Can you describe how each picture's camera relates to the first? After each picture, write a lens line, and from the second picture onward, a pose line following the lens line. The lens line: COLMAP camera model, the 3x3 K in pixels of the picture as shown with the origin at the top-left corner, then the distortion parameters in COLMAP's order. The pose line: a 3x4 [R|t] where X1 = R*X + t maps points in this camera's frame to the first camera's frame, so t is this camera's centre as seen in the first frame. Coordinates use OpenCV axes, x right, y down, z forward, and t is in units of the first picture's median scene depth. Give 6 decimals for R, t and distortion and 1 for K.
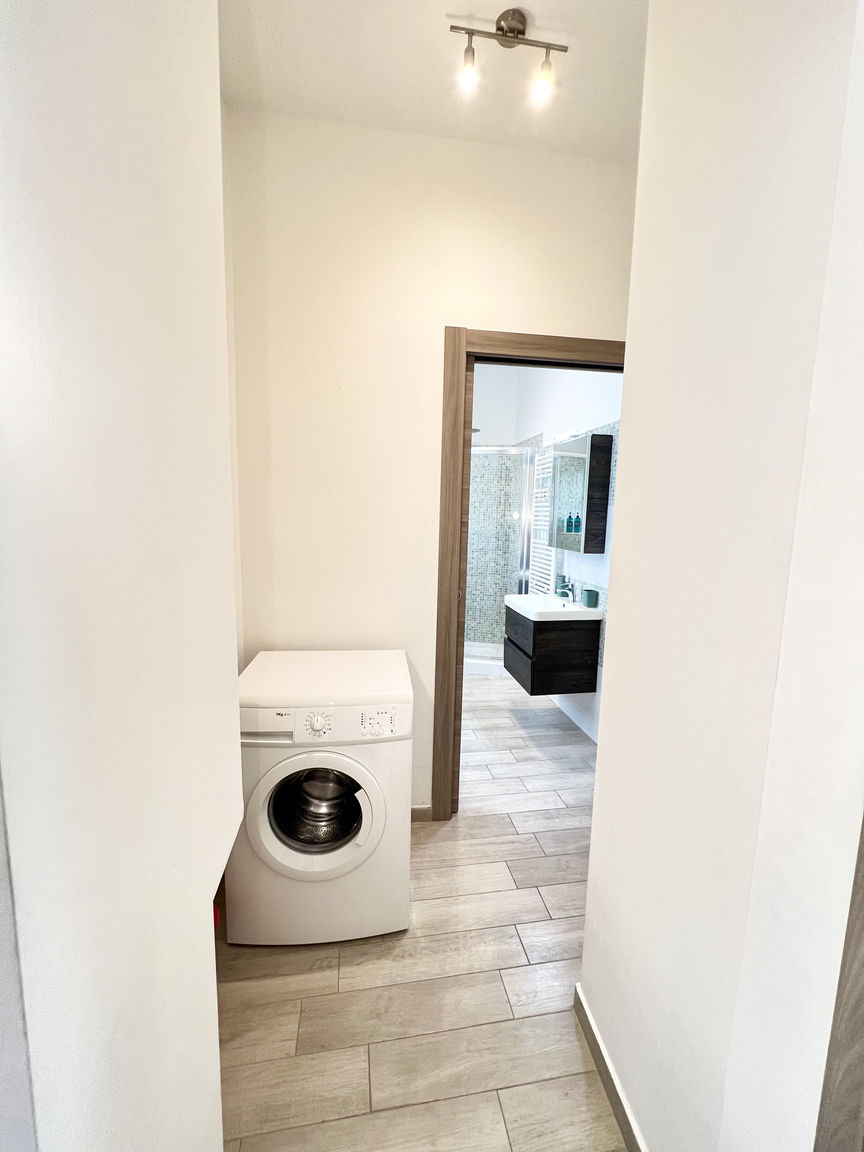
lens RADIAL K [[460.3, 0, 432.7], [0, 460.3, 574.5], [0, 0, 1]] dist [-0.002812, 0.000095]
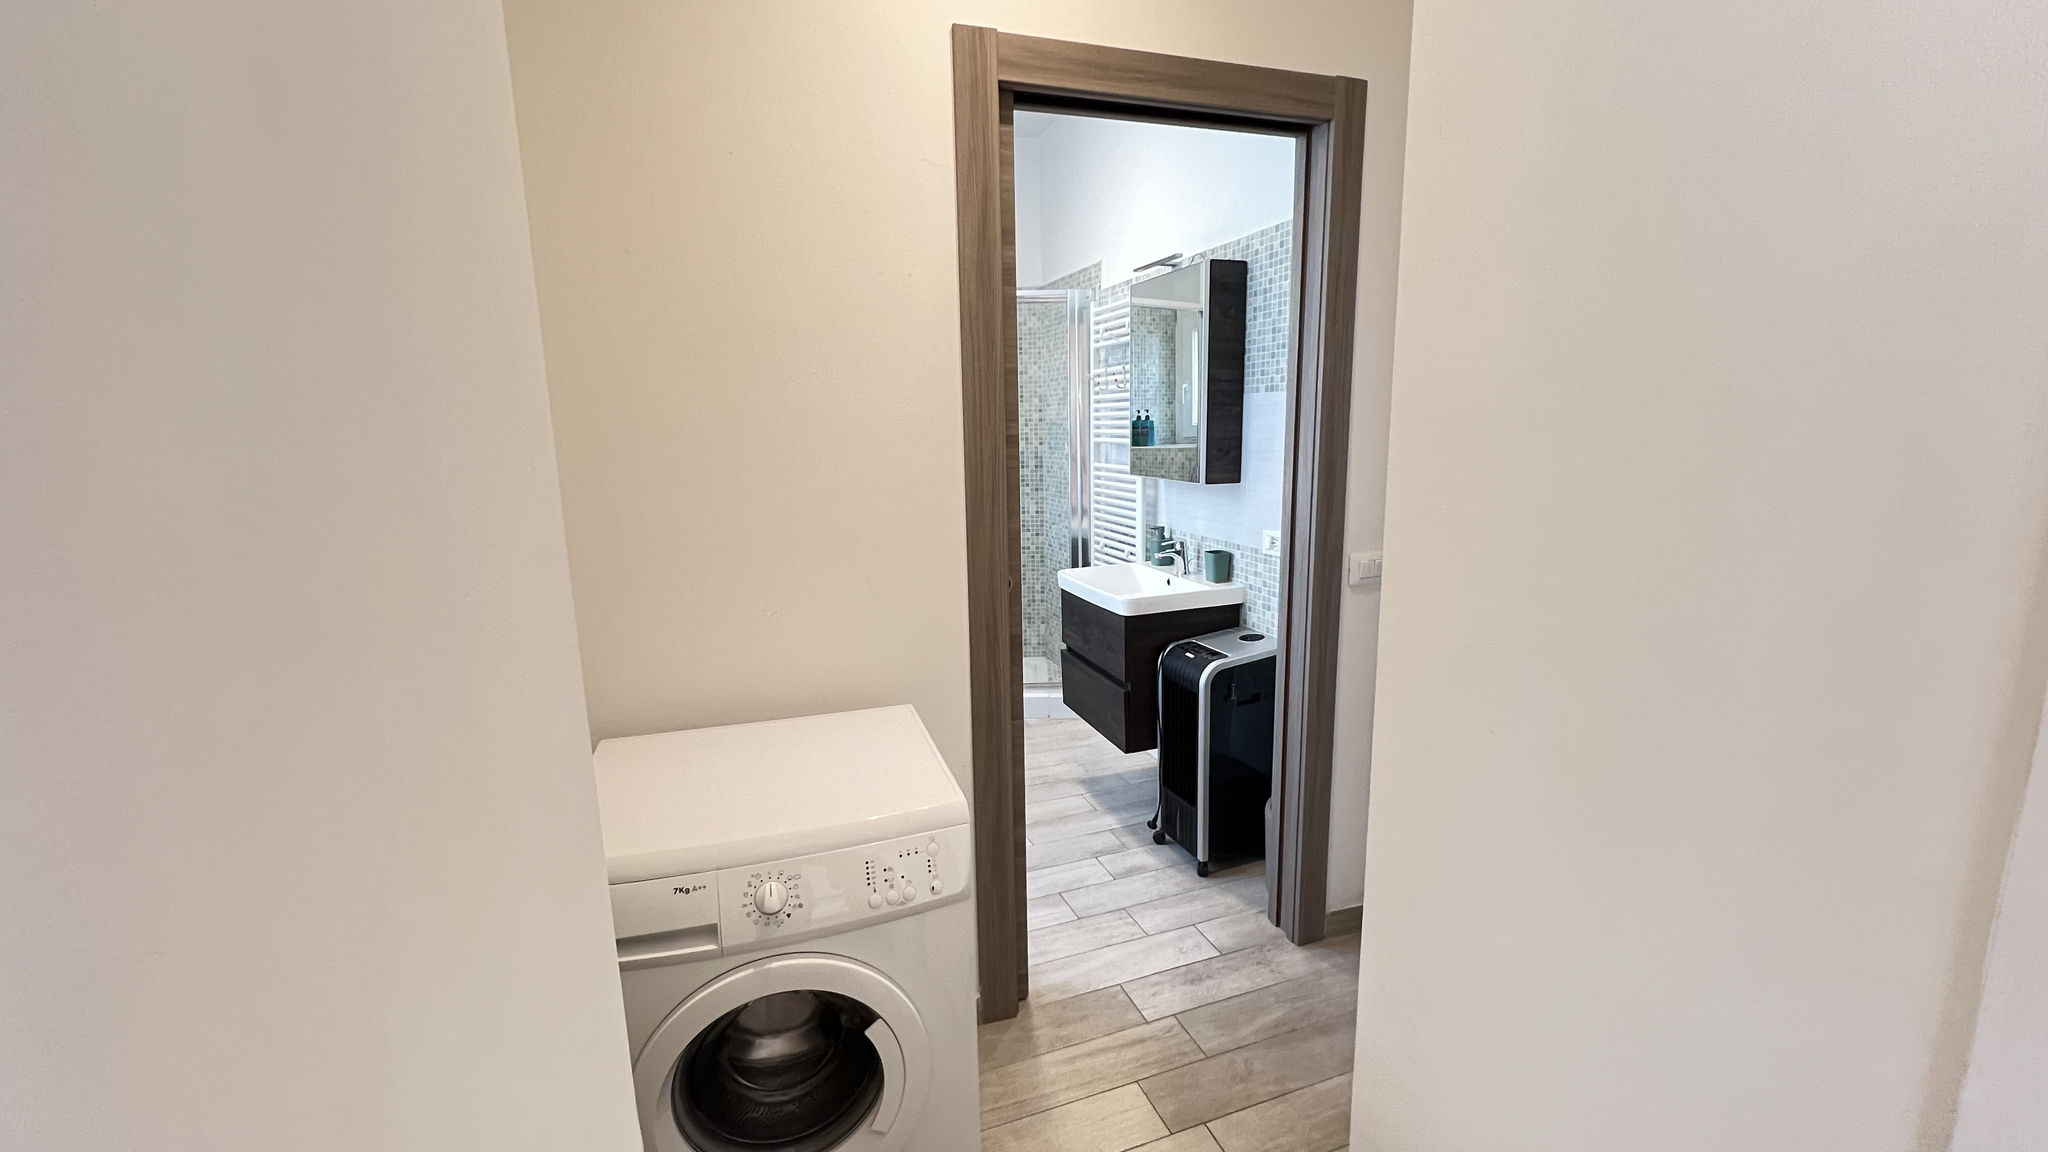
lens RADIAL K [[819.6, 0, 1016.7], [0, 819.6, 570.4], [0, 0, 1]] dist [-0.002402, -0.000277]
pose [[0.982299, -0.075339, 0.171503, -0.062897], [0.066619, 0.996203, 0.056053, -0.013928], [-0.175075, -0.043635, 0.983588, 0.086963]]
